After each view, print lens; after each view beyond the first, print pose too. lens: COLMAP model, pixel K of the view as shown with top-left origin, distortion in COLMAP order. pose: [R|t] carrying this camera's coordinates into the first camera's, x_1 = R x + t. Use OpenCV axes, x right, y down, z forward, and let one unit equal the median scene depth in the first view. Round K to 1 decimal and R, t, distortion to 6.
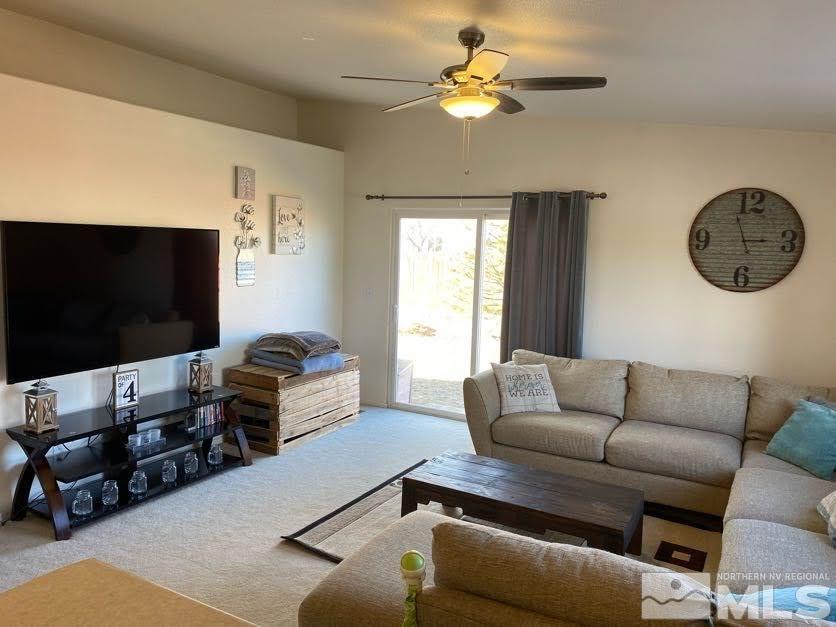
lens RADIAL K [[624.4, 0, 418.0], [0, 624.4, 313.5], [0, 0, 1]] dist [0.059082, -0.093601]
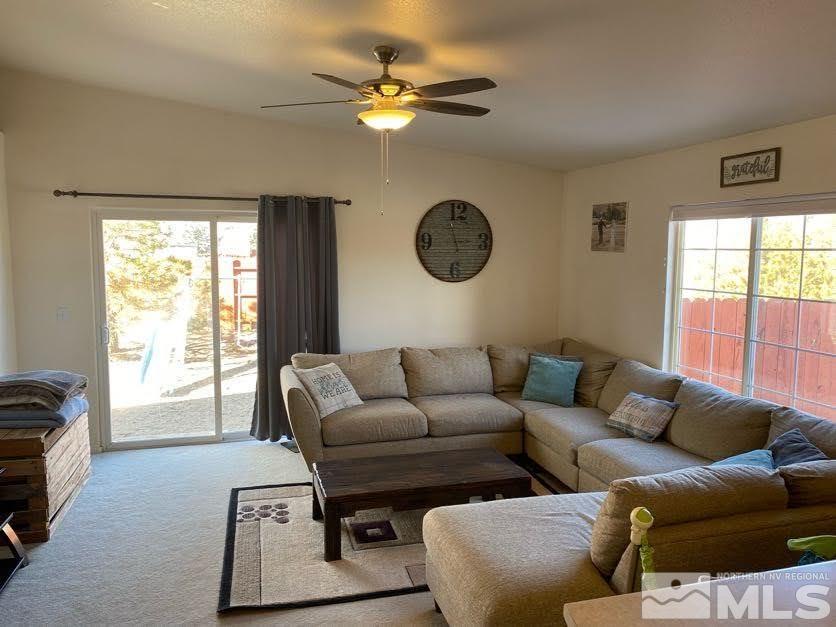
lens RADIAL K [[624.4, 0, 418.0], [0, 624.4, 313.5], [0, 0, 1]] dist [0.059082, -0.093601]
pose [[0.708147, -0.101051, 0.698797, -0.425811], [0.094897, 0.994347, 0.047623, -0.037985], [-0.699659, 0.032590, 0.713733, 0.154773]]
